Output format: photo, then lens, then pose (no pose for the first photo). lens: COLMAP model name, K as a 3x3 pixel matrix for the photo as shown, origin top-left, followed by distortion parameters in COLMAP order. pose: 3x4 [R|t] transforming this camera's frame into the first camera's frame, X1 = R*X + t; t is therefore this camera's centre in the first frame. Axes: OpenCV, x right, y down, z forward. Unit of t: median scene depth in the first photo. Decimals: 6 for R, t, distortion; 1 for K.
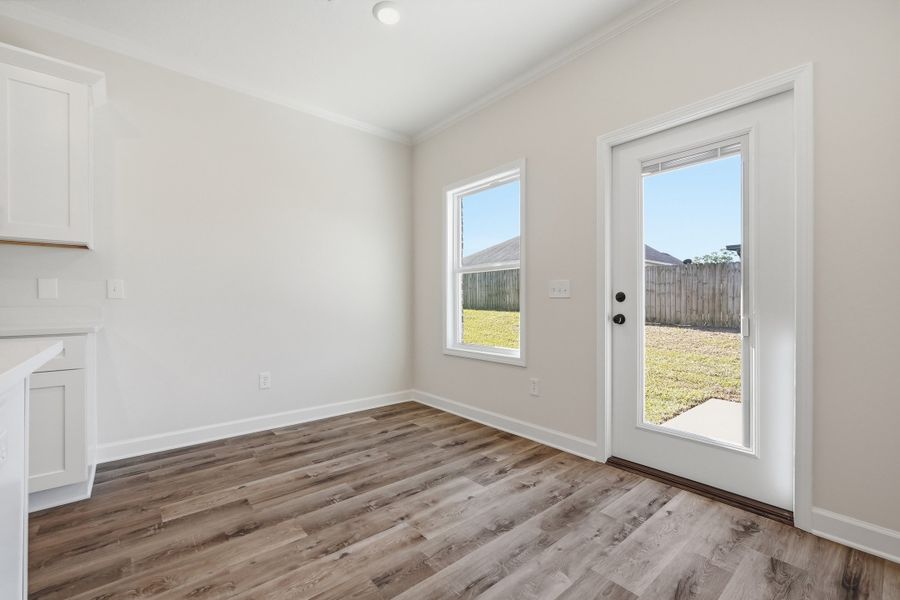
lens RADIAL K [[383.1, 0, 450.4], [0, 383.1, 303.3], [0, 0, 1]] dist [-0.000923, 0.000339]
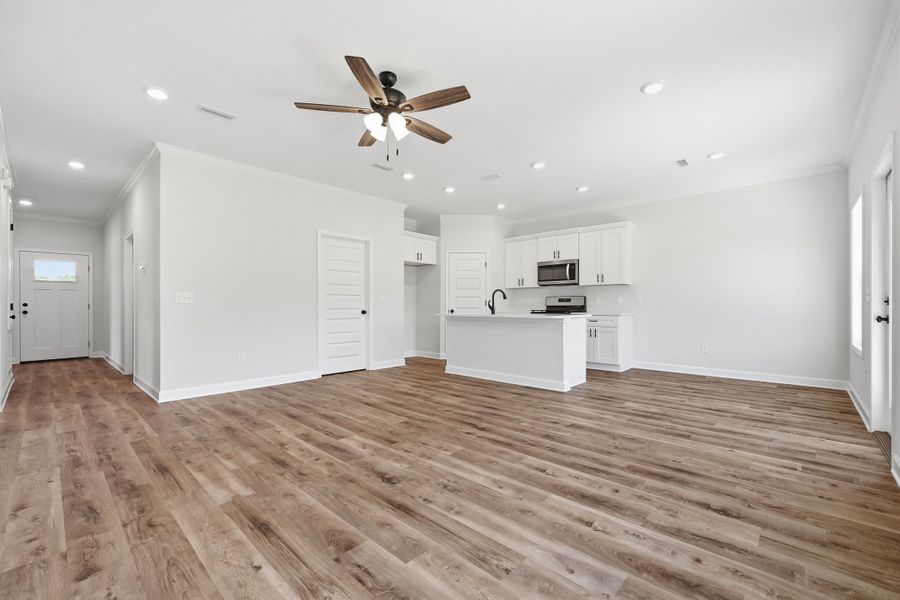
lens RADIAL K [[383.1, 0, 450.4], [0, 383.1, 303.3], [0, 0, 1]] dist [-0.000923, 0.000339]
pose [[0.116466, -0.004912, -0.993183, 1.730520], [-0.002368, 0.999984, -0.005223, 0.001910], [0.993192, 0.002960, 0.116452, -0.605582]]
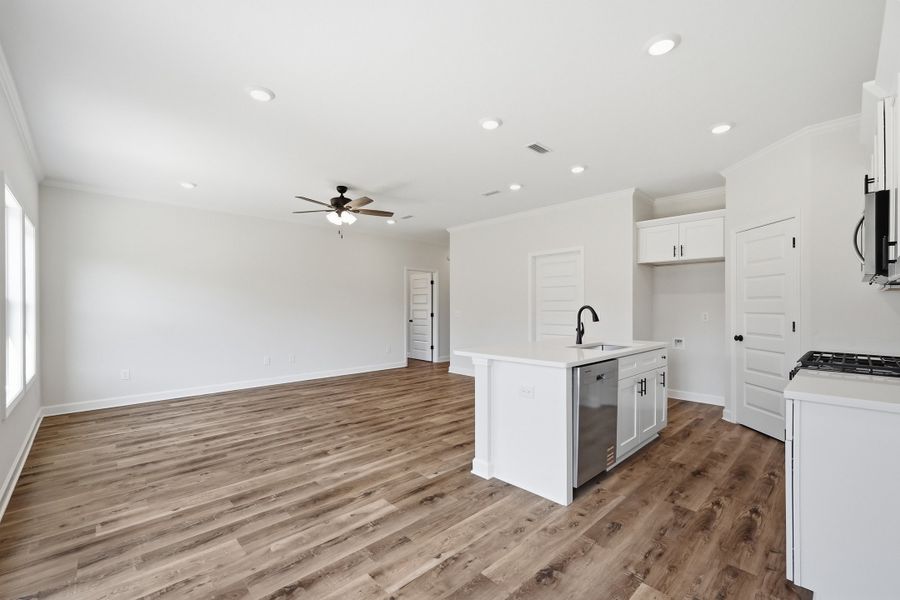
lens RADIAL K [[378.7, 0, 447.5], [0, 378.7, 303.6], [0, 0, 1]] dist [-0.000881, 0.000438]
pose [[-0.998776, 0.005022, -0.049213, -0.185555], [0.005420, 0.999954, -0.007949, -0.107891], [0.049171, -0.008206, -0.998757, 1.643295]]
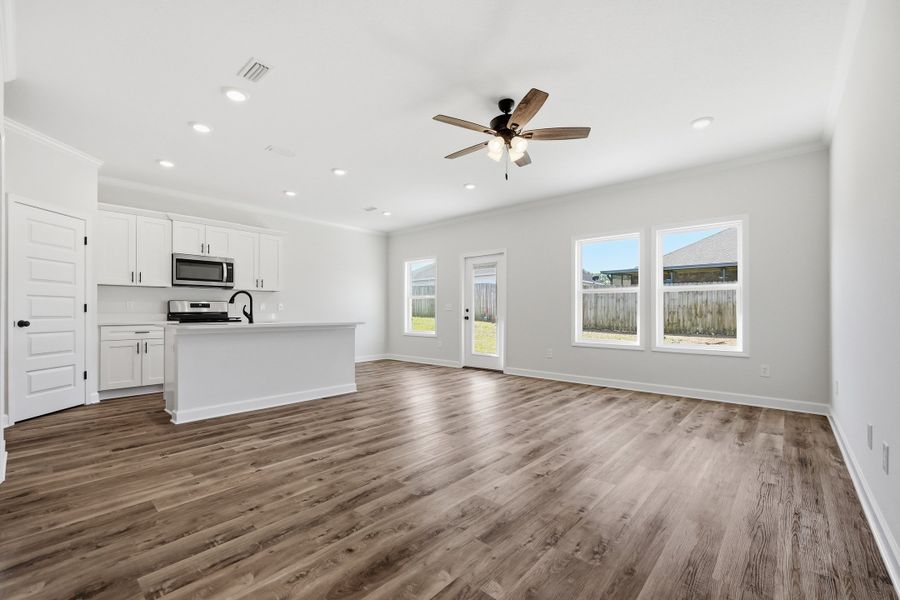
lens RADIAL K [[383.1, 0, 450.4], [0, 383.1, 303.3], [0, 0, 1]] dist [-0.000923, 0.000339]
pose [[0.990558, 0.005420, 0.136984, -0.090180], [-0.001822, 0.999650, -0.026376, 0.007515], [-0.137079, 0.025877, 0.990222, -2.138509]]
